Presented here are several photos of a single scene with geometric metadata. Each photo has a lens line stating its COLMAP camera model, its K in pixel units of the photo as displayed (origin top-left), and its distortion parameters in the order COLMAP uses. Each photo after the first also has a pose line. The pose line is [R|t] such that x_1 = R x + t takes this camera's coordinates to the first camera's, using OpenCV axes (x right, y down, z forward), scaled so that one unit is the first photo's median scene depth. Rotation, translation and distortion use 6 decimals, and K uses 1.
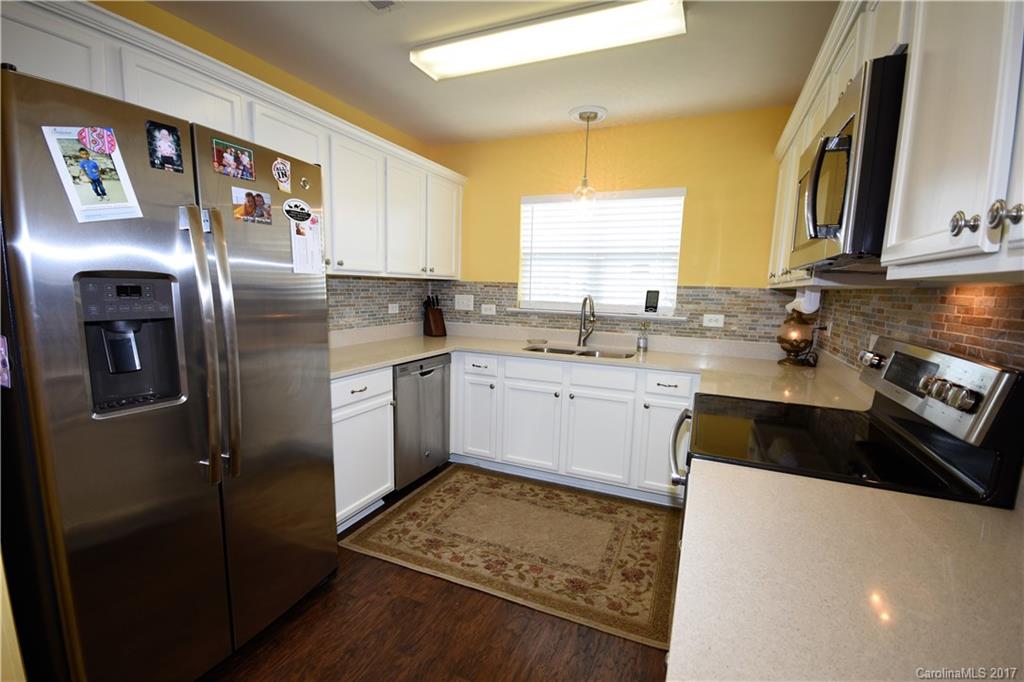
lens RADIAL K [[481.0, 0, 512.0], [0, 481.0, 341.0], [0, 0, 1]] dist [-0.002136, -0.000149]
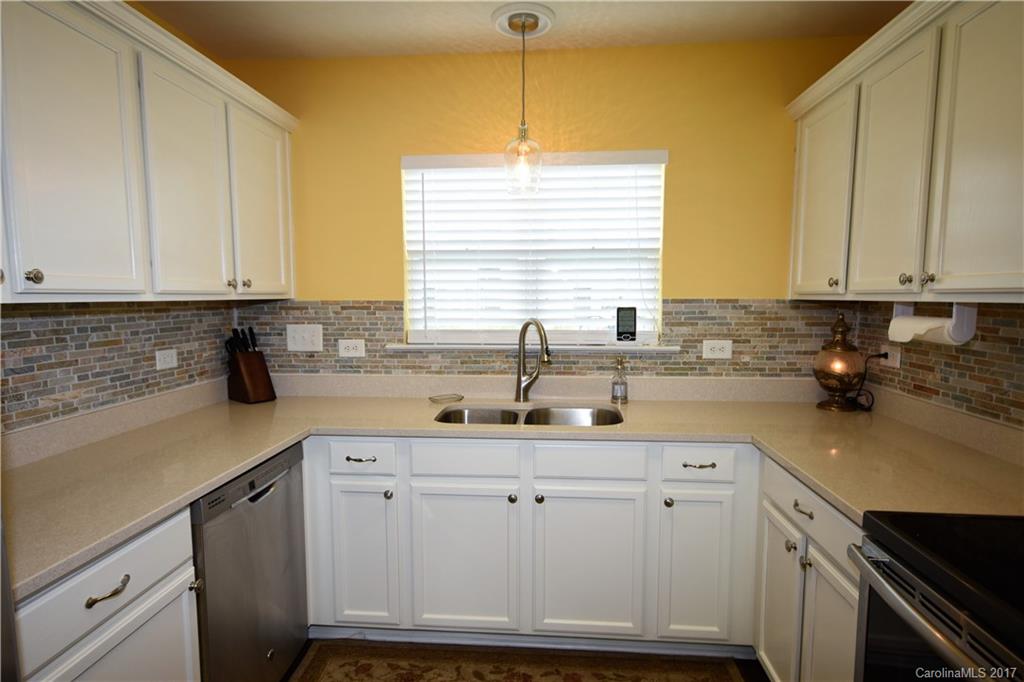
lens RADIAL K [[575.9, 0, 512.0], [0, 575.9, 341.0], [0, 0, 1]] dist [0.013874, 0.001710]
pose [[0.940865, -0.058119, 0.333759, -0.113791], [0.066486, 0.997693, -0.013689, -0.059169], [-0.332193, 0.035070, 0.942559, 0.319276]]
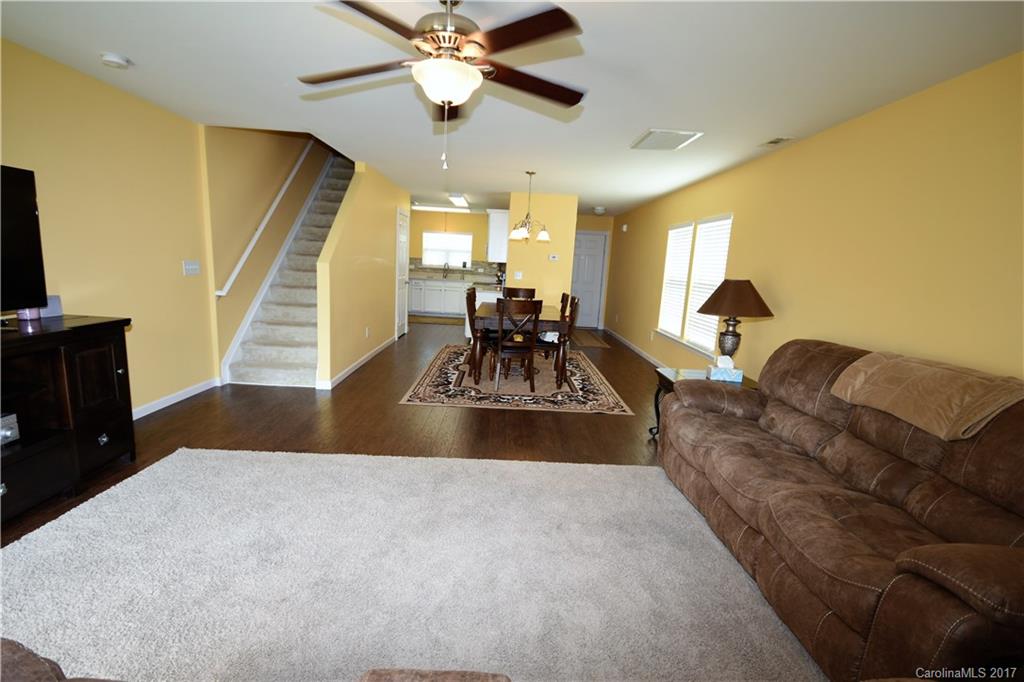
lens RADIAL K [[468.6, 0, 512.0], [0, 468.6, 341.0], [0, 0, 1]] dist [0.000135, 0.000003]
pose [[0.903711, -0.045904, 0.425675, -0.865142], [0.020091, 0.997687, 0.064936, 0.253310], [-0.427671, -0.050131, 0.902543, -2.230418]]
